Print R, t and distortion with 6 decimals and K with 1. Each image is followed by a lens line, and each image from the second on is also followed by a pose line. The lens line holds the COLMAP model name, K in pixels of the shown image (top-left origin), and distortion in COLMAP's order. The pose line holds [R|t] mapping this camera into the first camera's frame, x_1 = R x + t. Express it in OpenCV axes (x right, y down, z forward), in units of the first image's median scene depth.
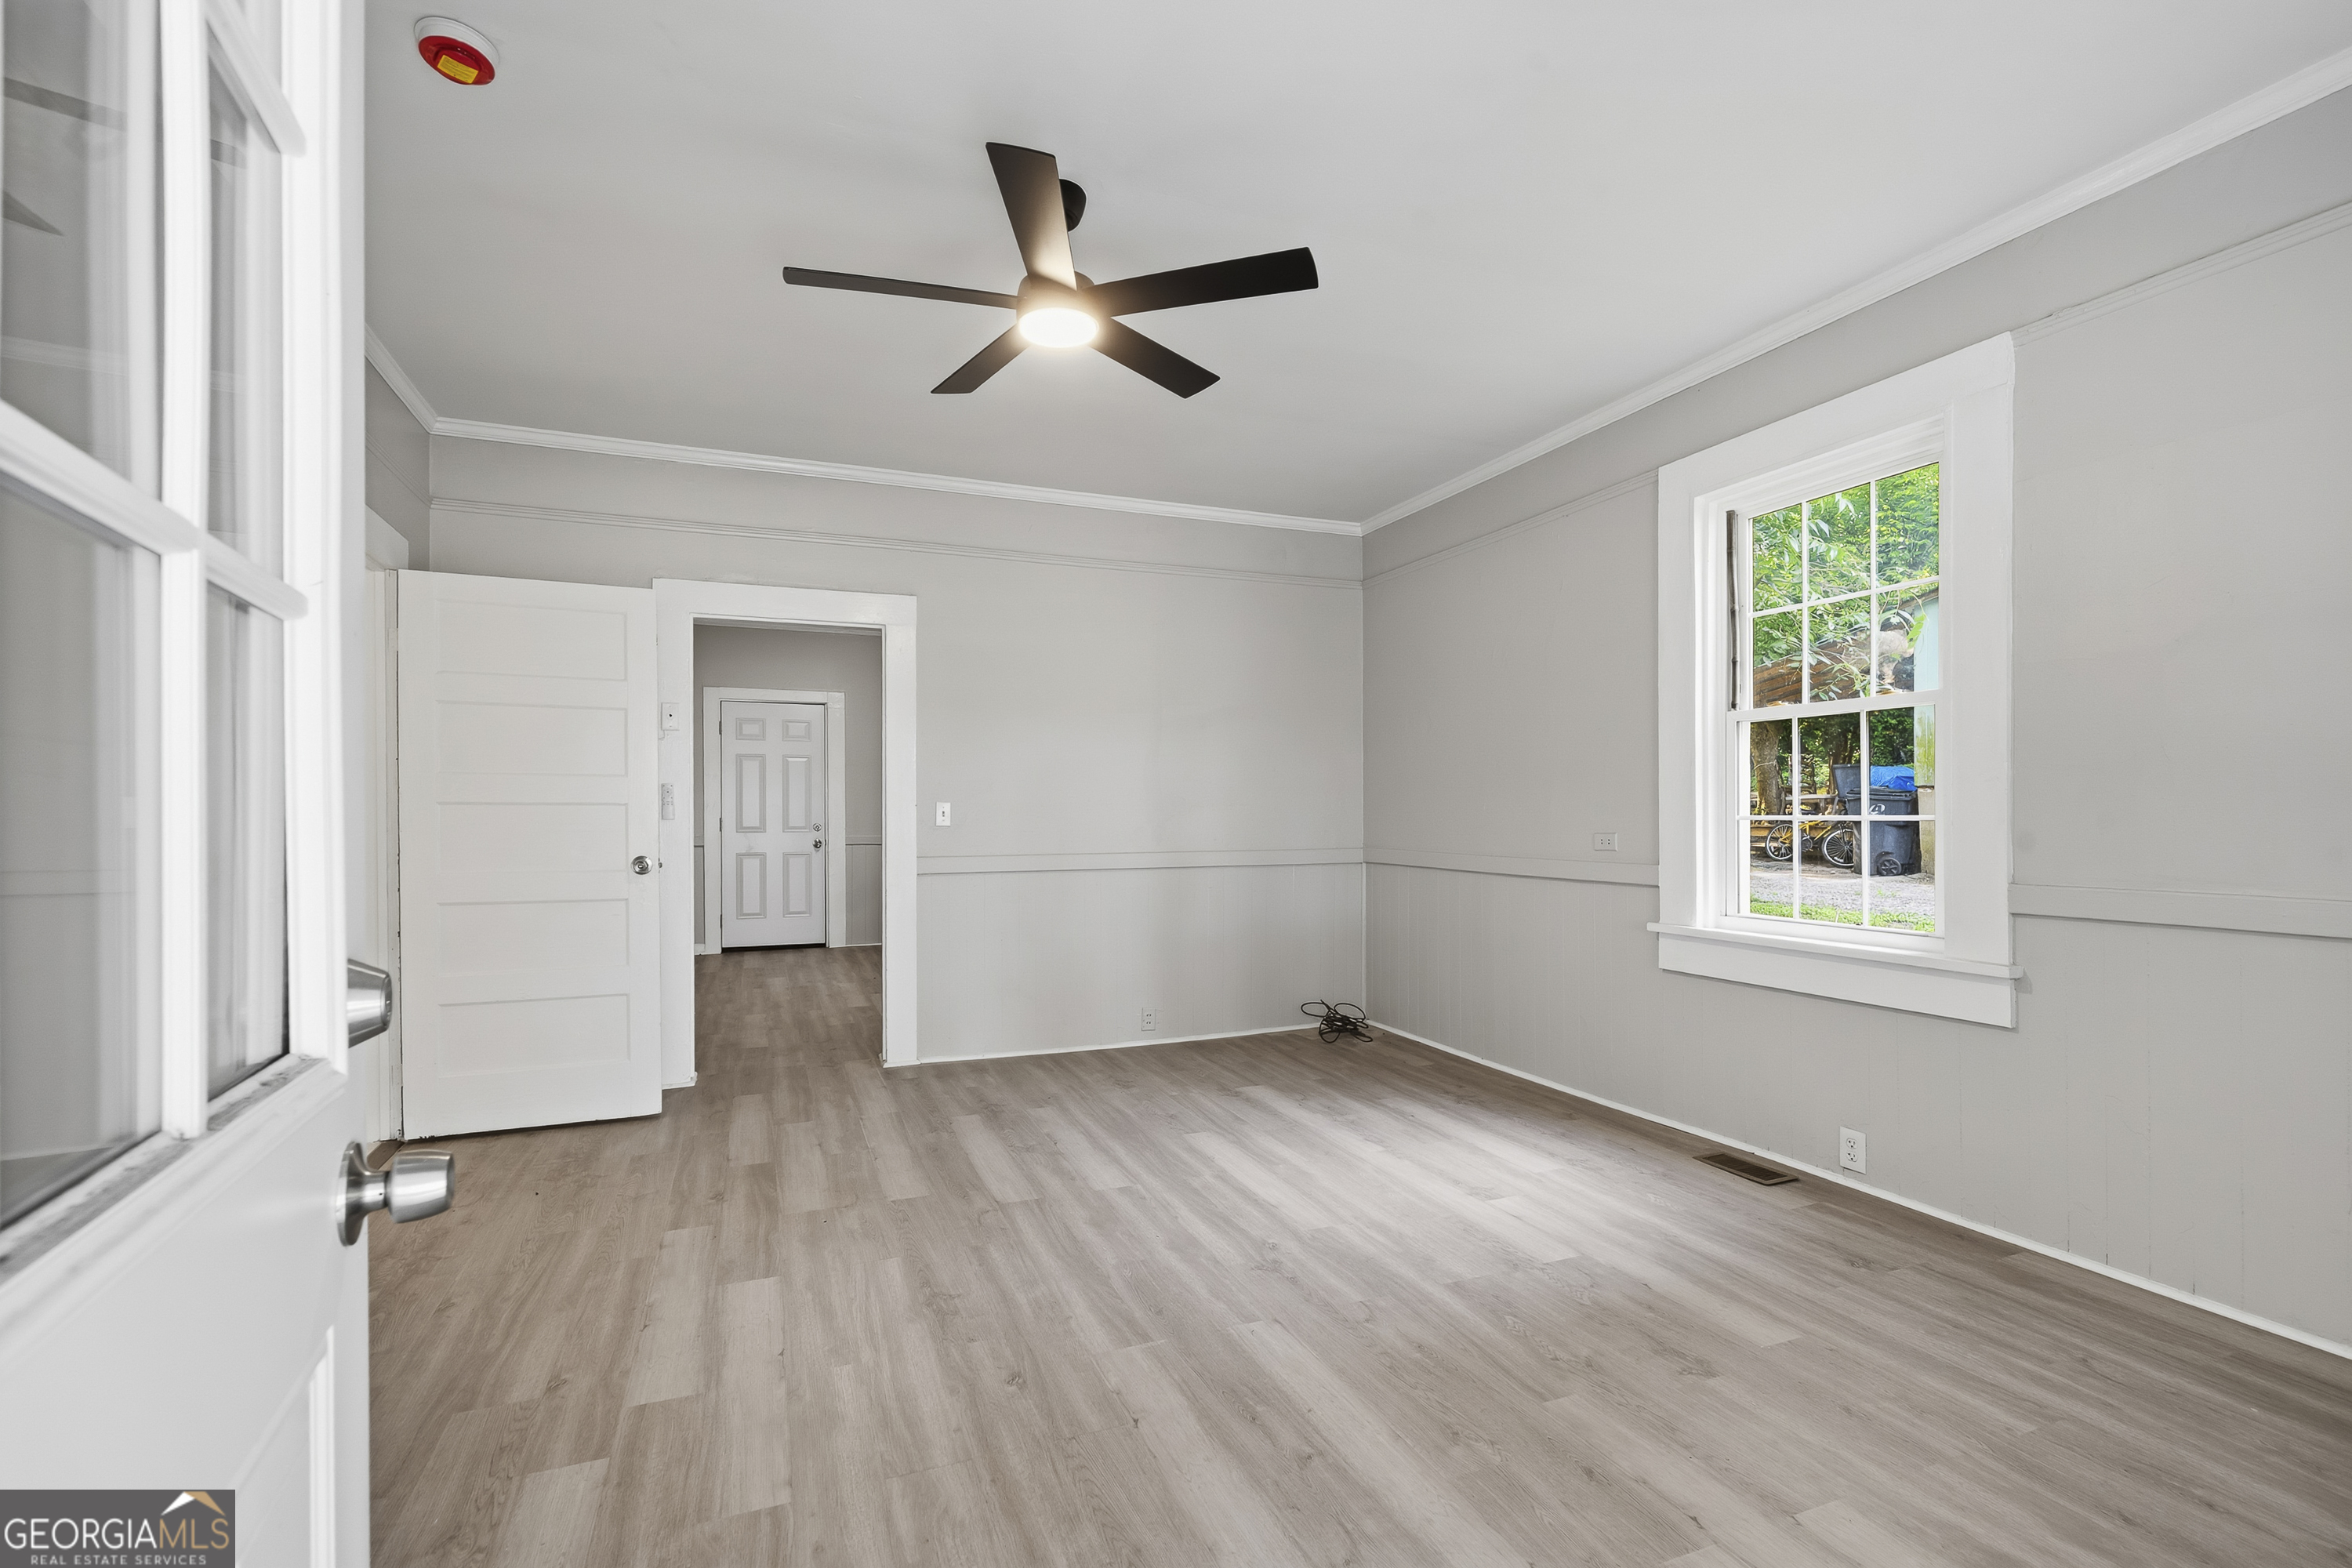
lens RADIAL K [[1065.1, 0, 1172.0], [0, 1065.1, 819.4], [0, 0, 1]] dist [0.000054, 0.000251]
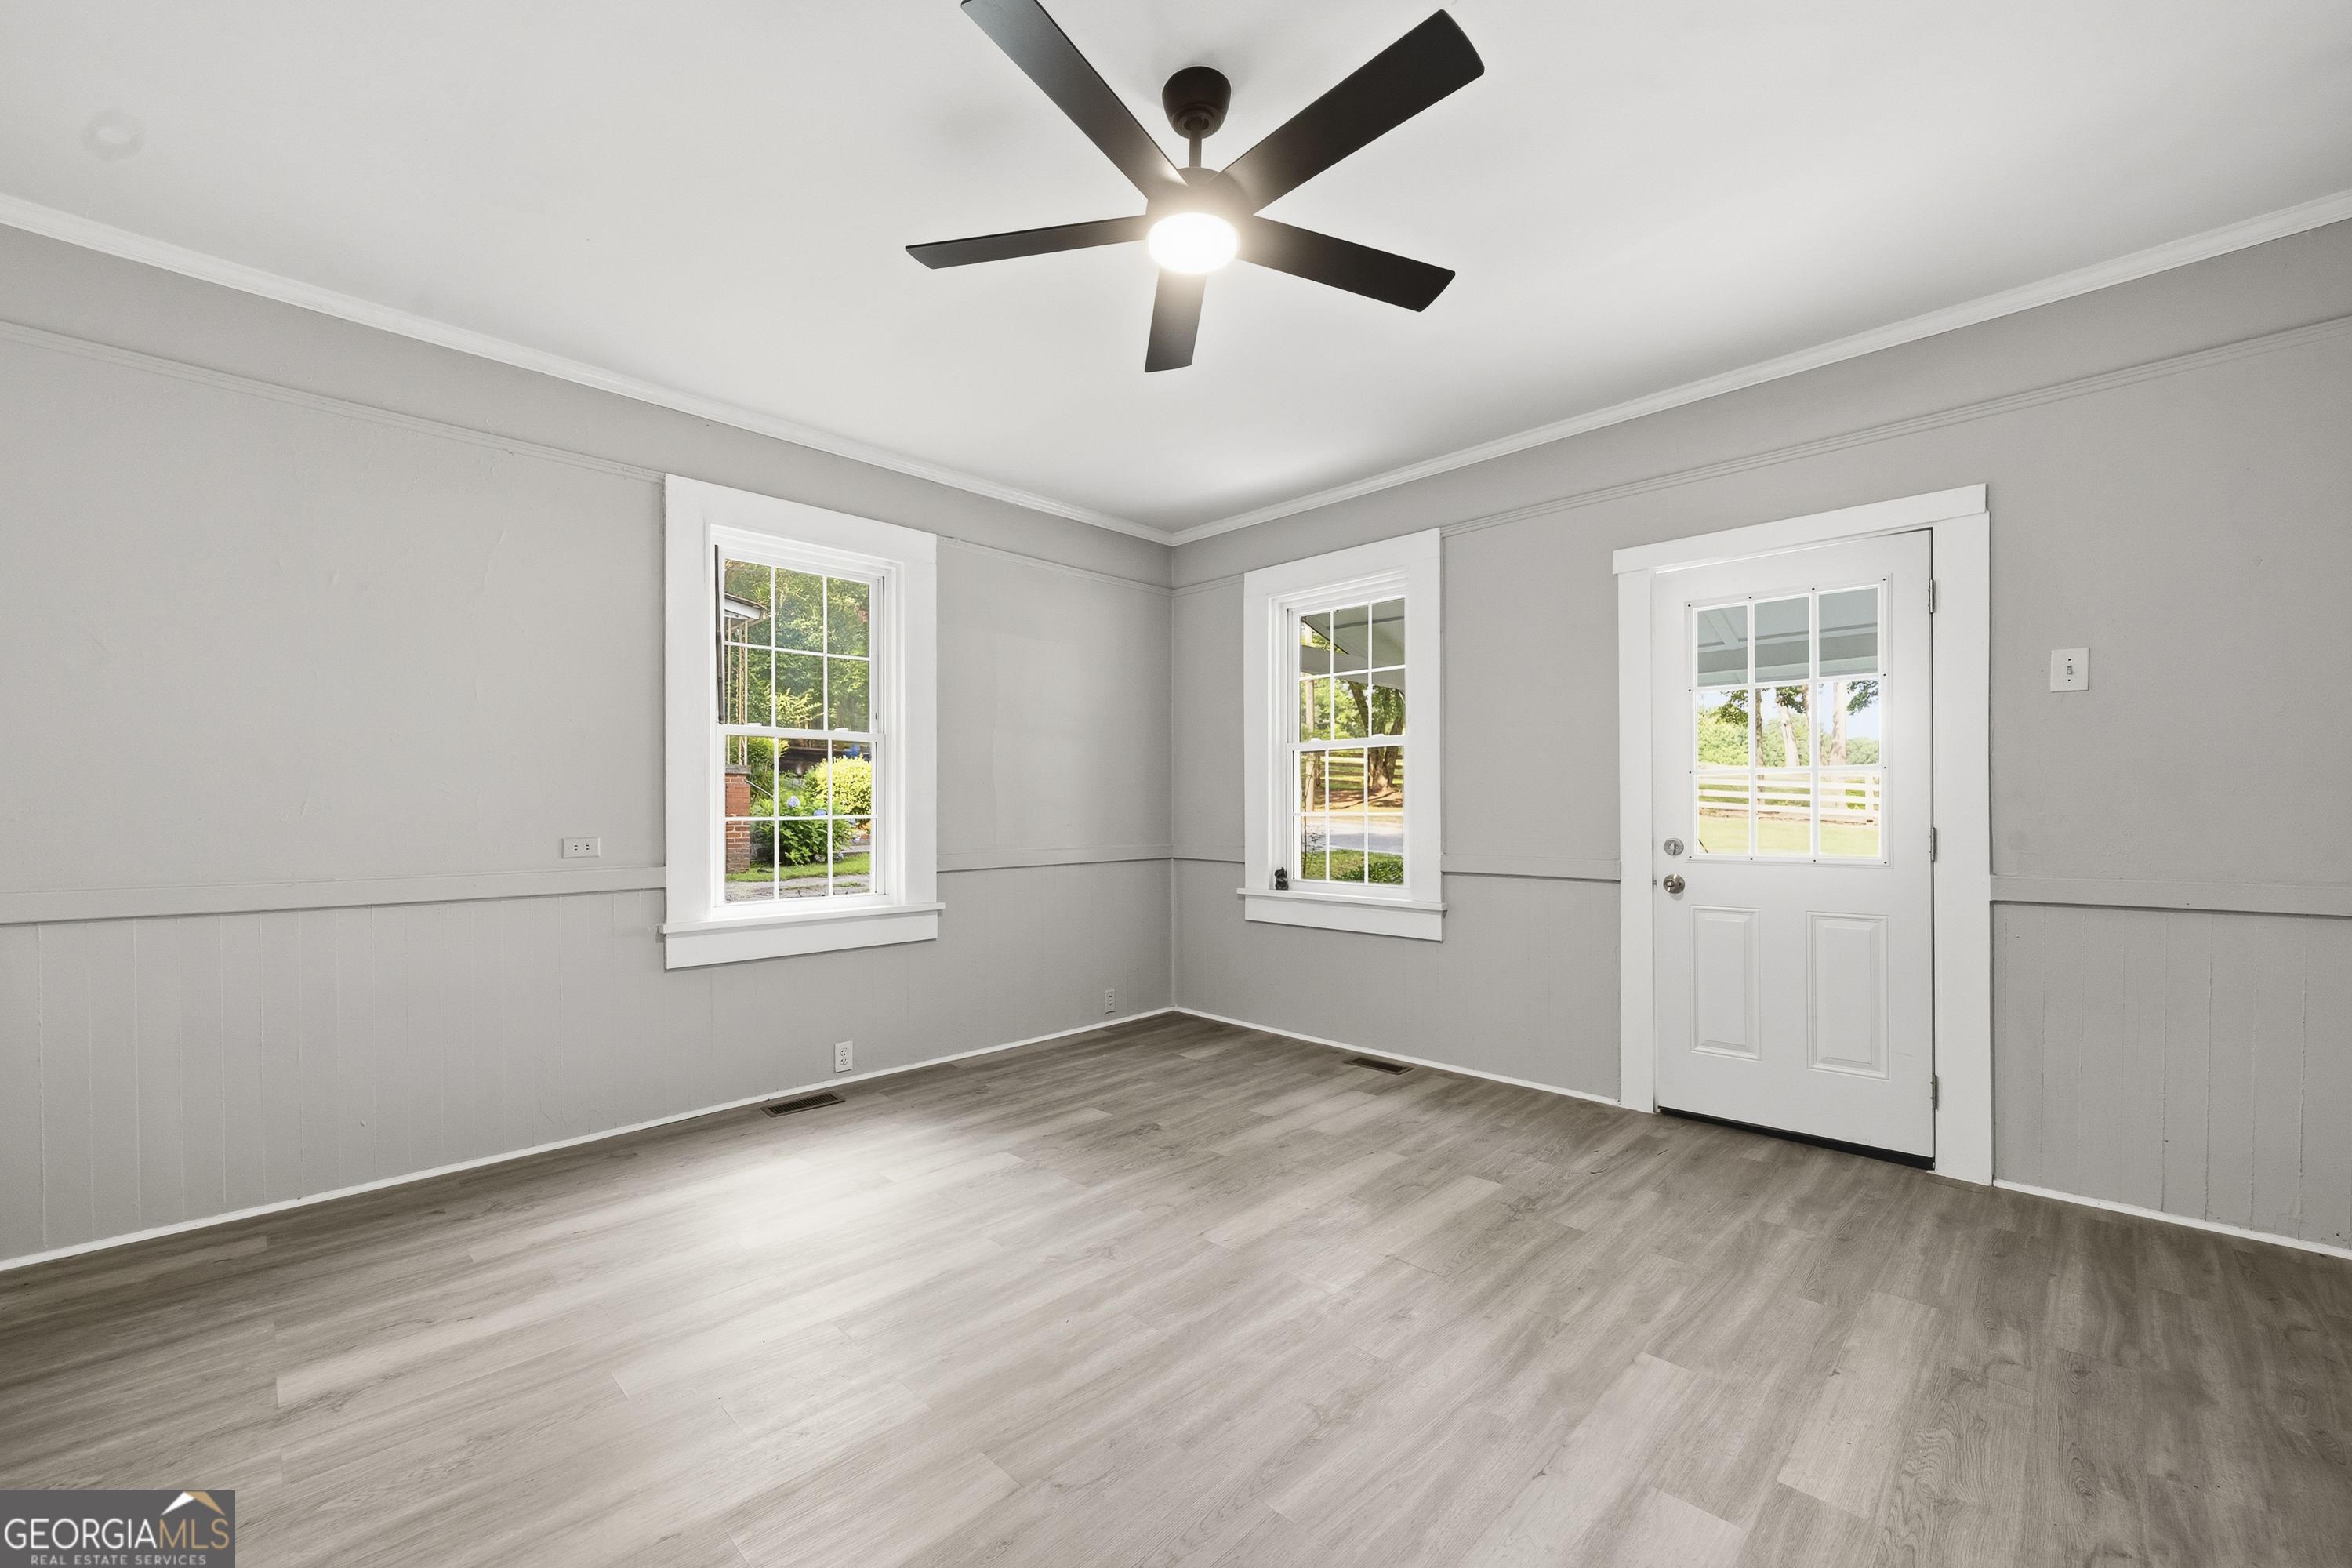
lens RADIAL K [[915.5, 0, 1180.2], [0, 915.5, 809.7], [0, 0, 1]] dist [-0.000579, -0.000038]
pose [[-0.403328, 0.002561, 0.915052, -0.695166], [0.009003, 0.999959, 0.001170, -0.009942], [-0.915011, 0.008709, -0.403334, 1.183968]]
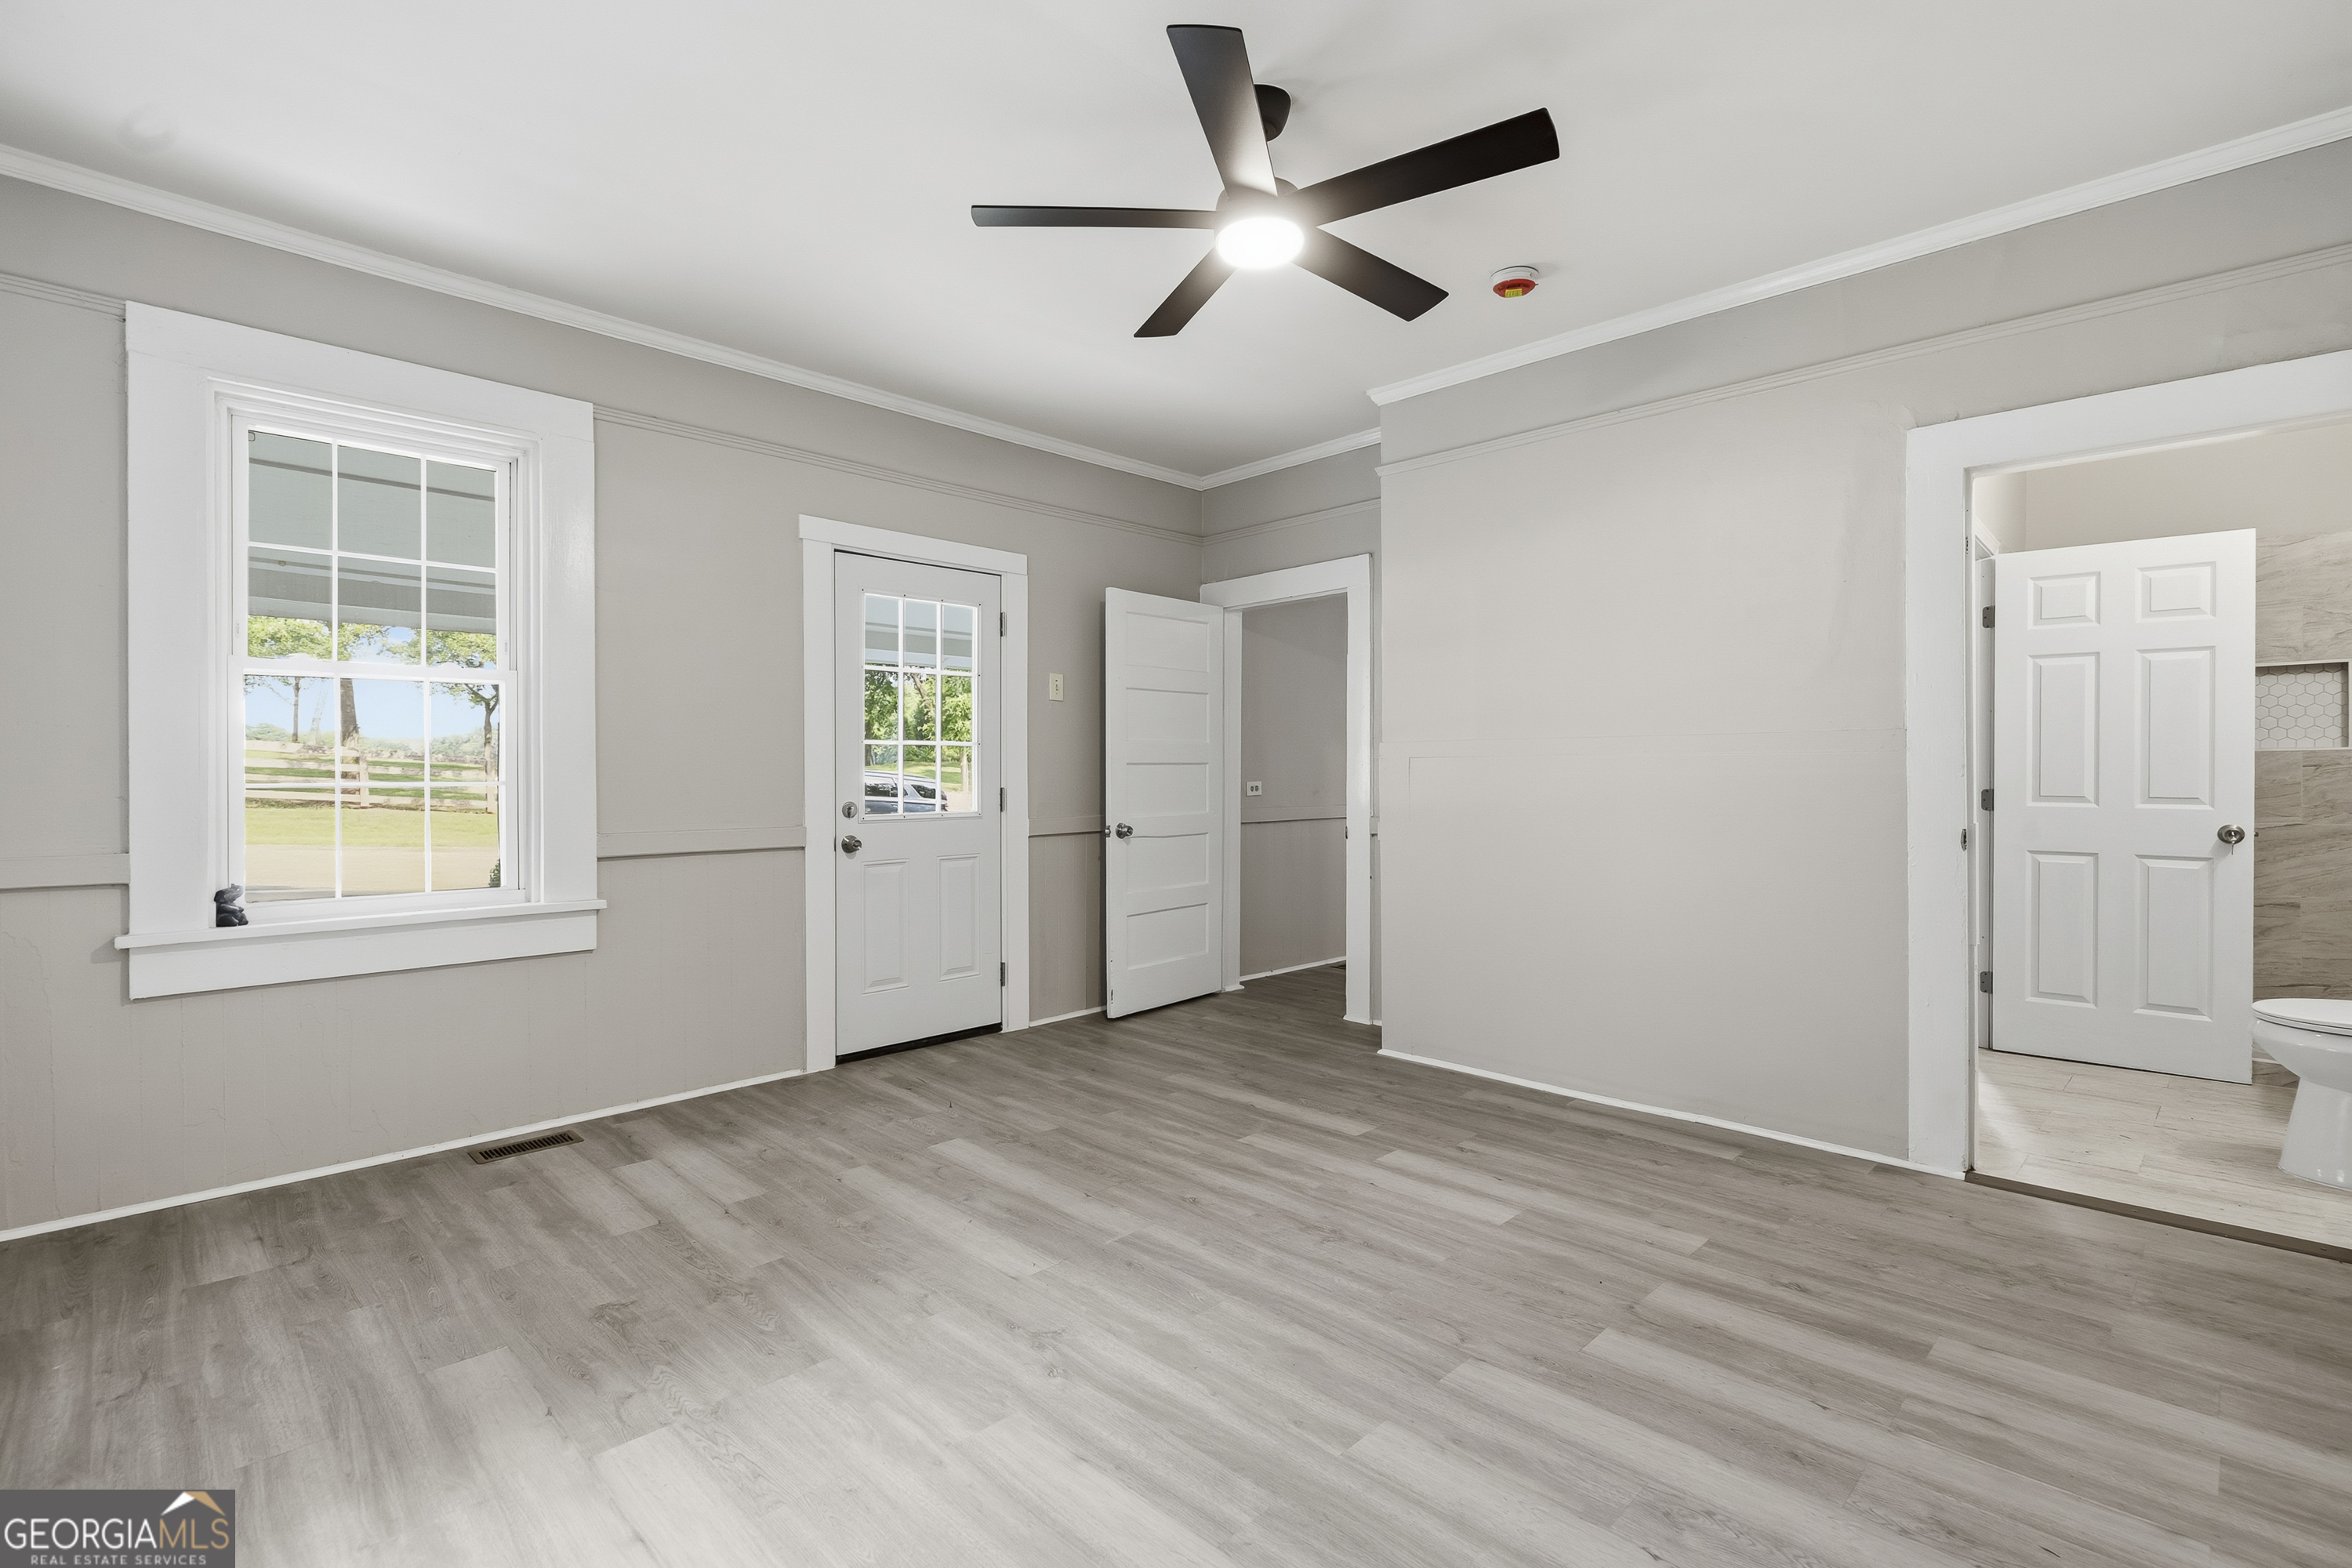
lens RADIAL K [[1060.2, 0, 1142.7], [0, 1060.2, 775.3], [0, 0, 1]] dist [-0.000807, 0.000340]
pose [[-0.932127, 0.007722, -0.362049, 0.286255], [0.005095, 0.999953, 0.008211, -0.013229], [0.362096, 0.005810, -0.932123, 1.635507]]
